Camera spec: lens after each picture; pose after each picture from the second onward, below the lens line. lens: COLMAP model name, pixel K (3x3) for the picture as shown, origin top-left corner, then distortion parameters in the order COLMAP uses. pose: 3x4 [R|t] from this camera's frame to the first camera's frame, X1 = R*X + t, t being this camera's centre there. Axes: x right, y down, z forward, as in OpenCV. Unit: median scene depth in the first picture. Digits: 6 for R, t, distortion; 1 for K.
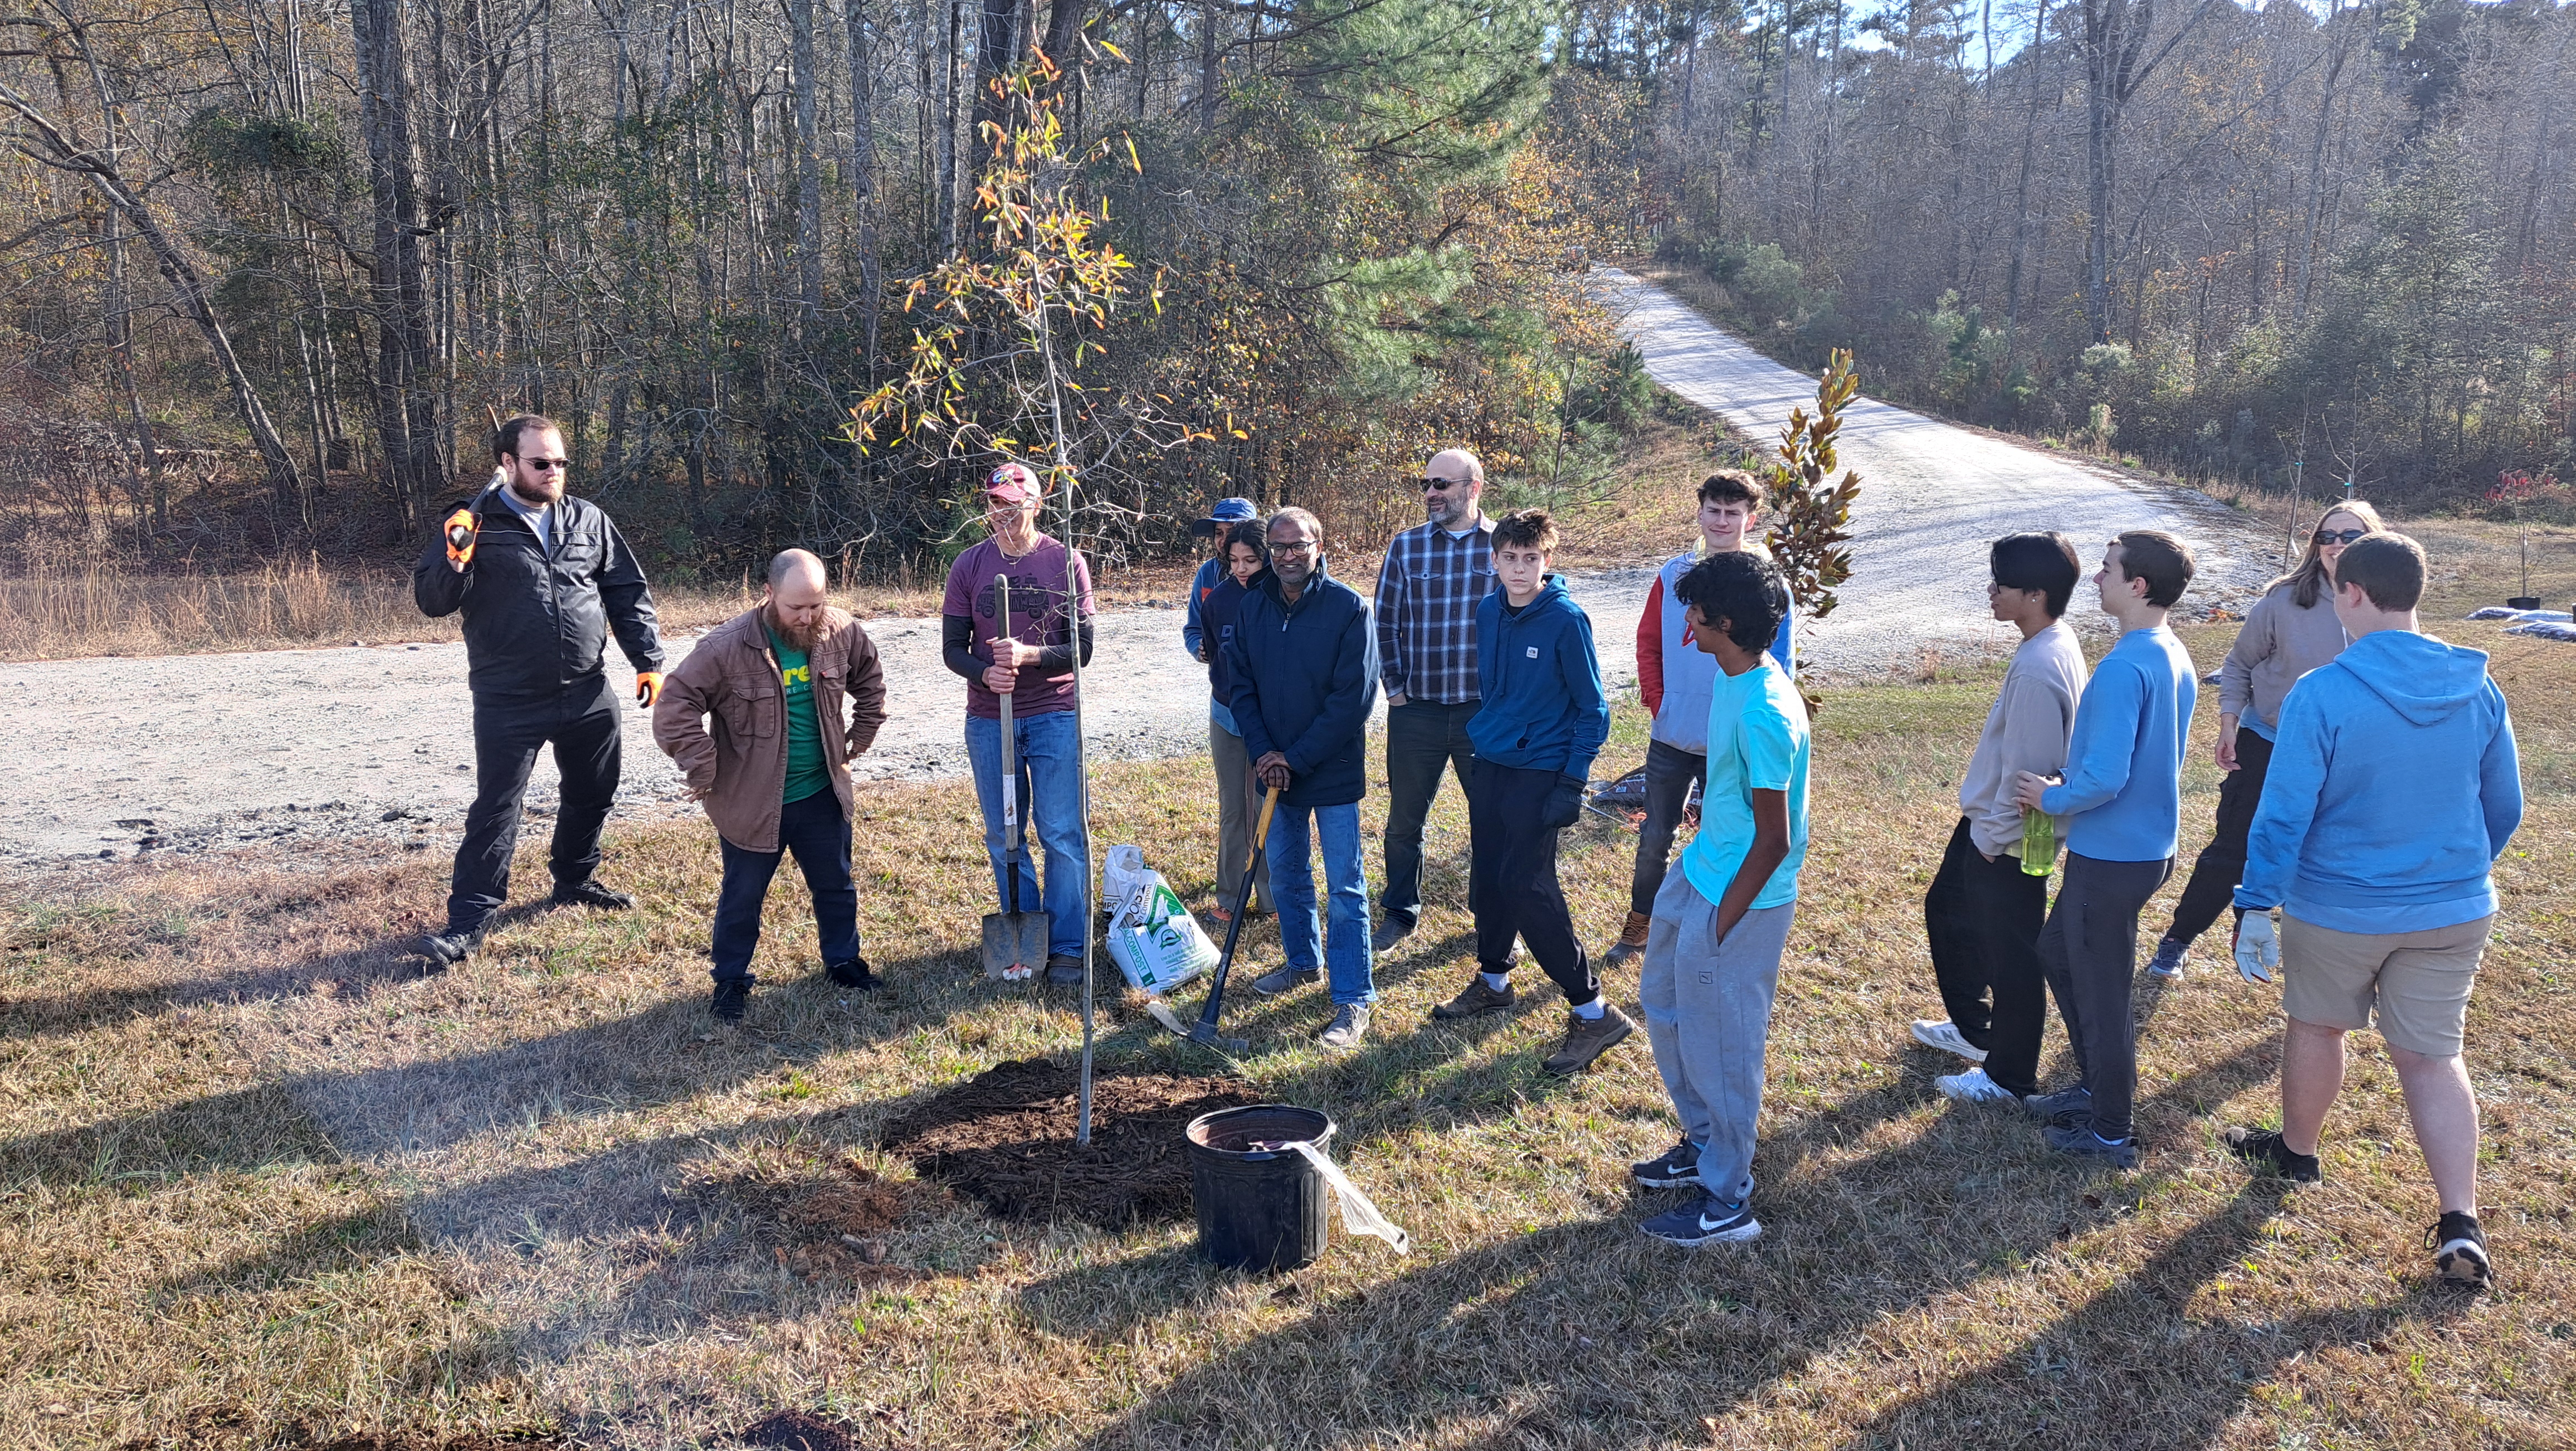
lens RADIAL K [[1926.9, 0, 1321.5], [0, 1926.9, 733.6], [0, 0, 1]] dist [0.108868, -0.128408]
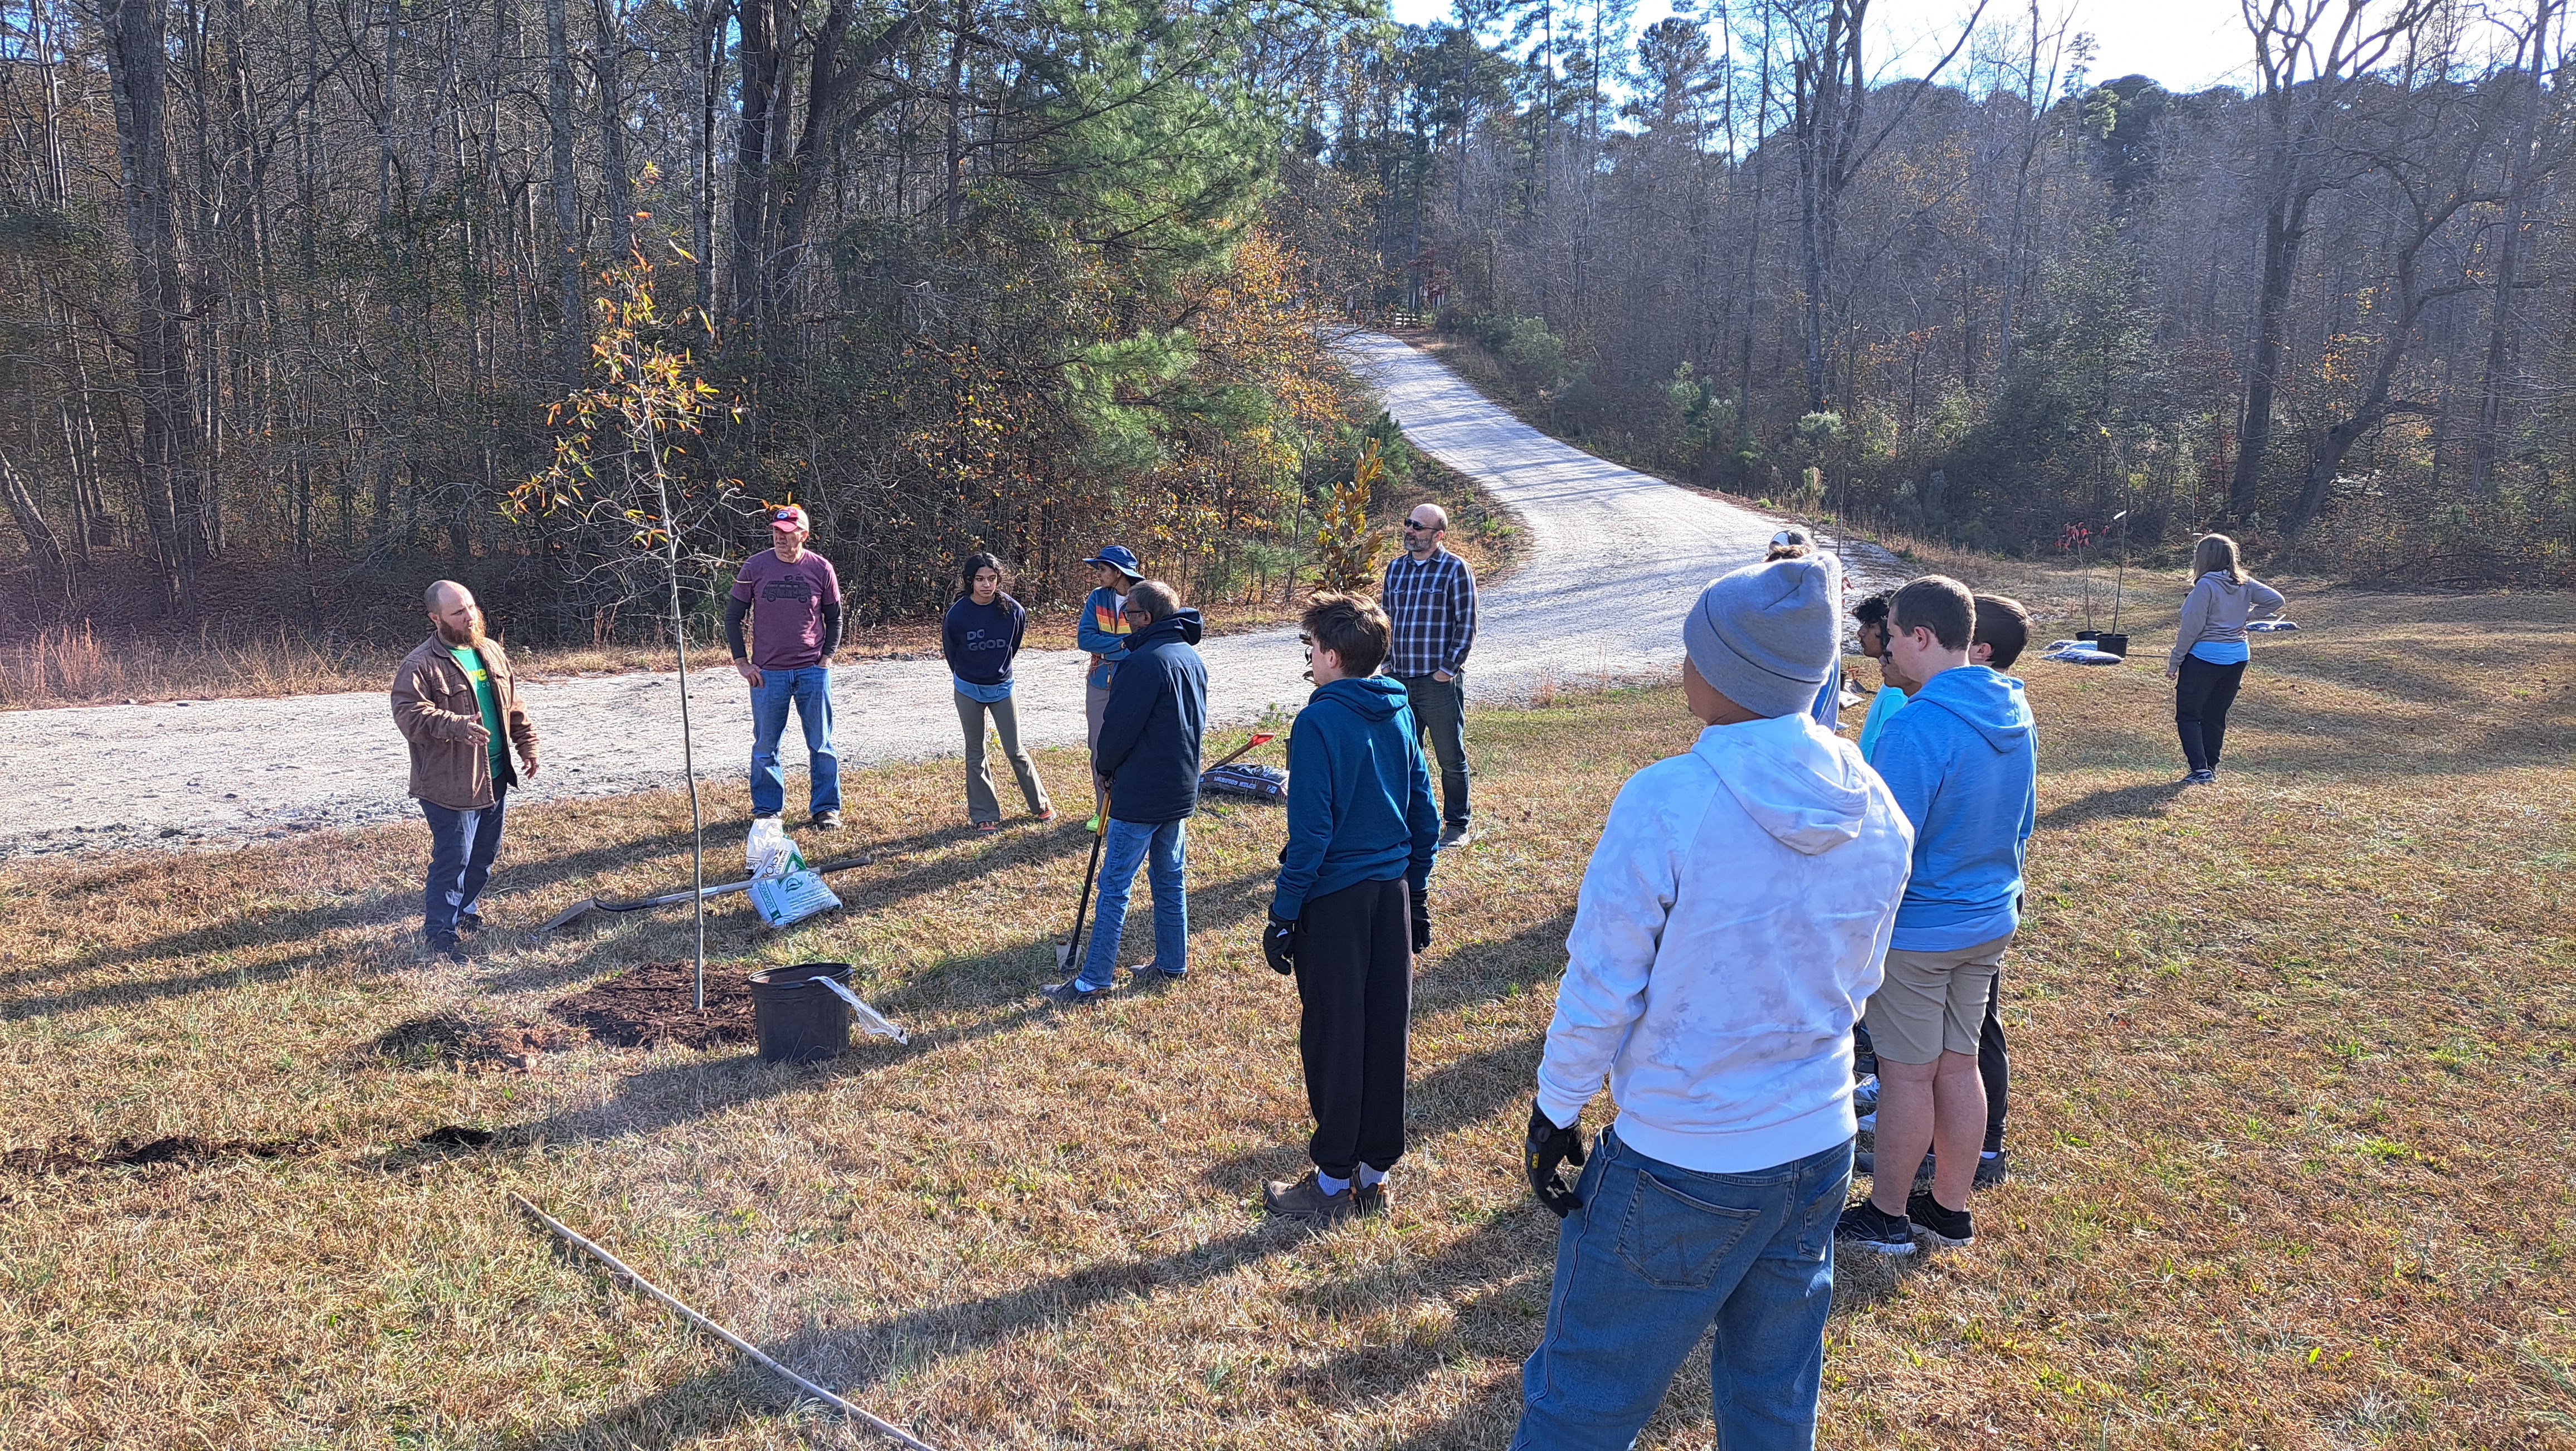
lens RADIAL K [[1926.9, 0, 1321.5], [0, 1926.9, 733.6], [0, 0, 1]] dist [0.108868, -0.128408]
pose [[0.995357, -0.021916, 0.093725, 0.037843], [0.024941, 0.999201, -0.031234, 0.012671], [-0.092966, 0.033426, 0.995108, -0.086576]]
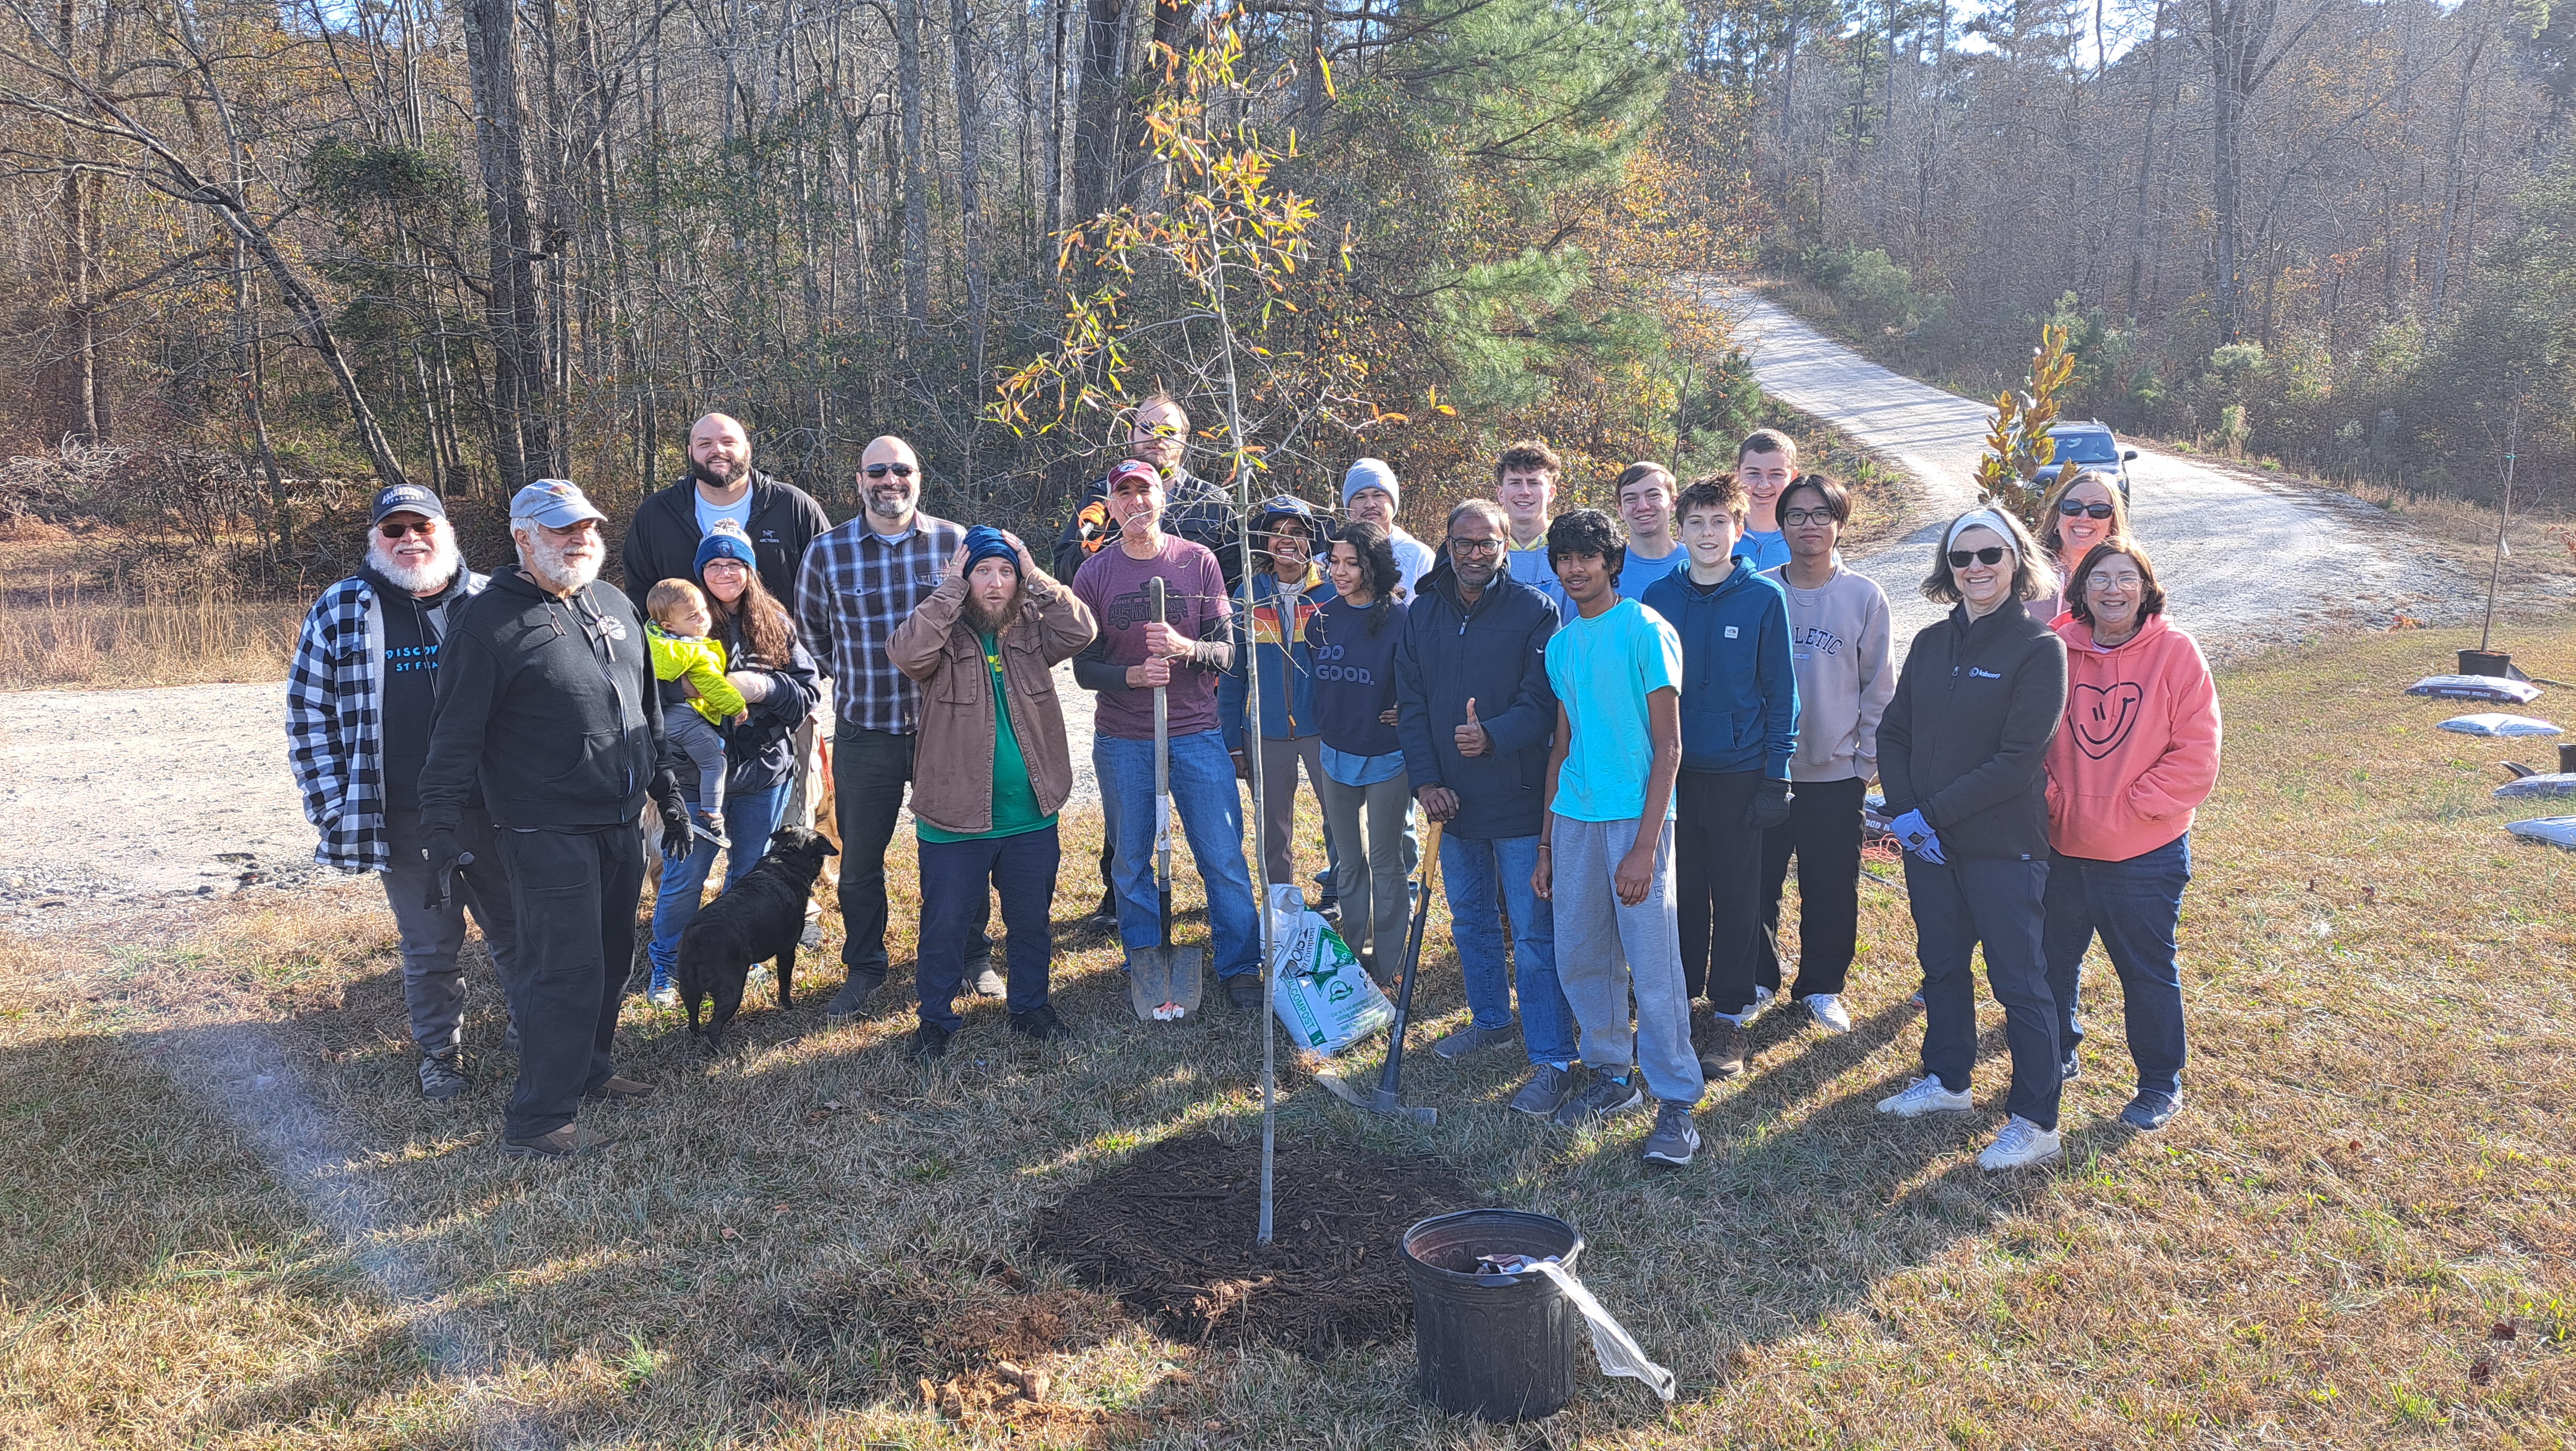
lens RADIAL K [[1915.2, 0, 1307.2], [0, 1915.2, 750.7], [0, 0, 1]] dist [0.108302, -0.150679]
pose [[0.998468, -0.005213, -0.055077, -0.010453], [0.005215, 0.999986, -0.000114, -0.001016], [0.055077, -0.000174, 0.998482, 0.027814]]
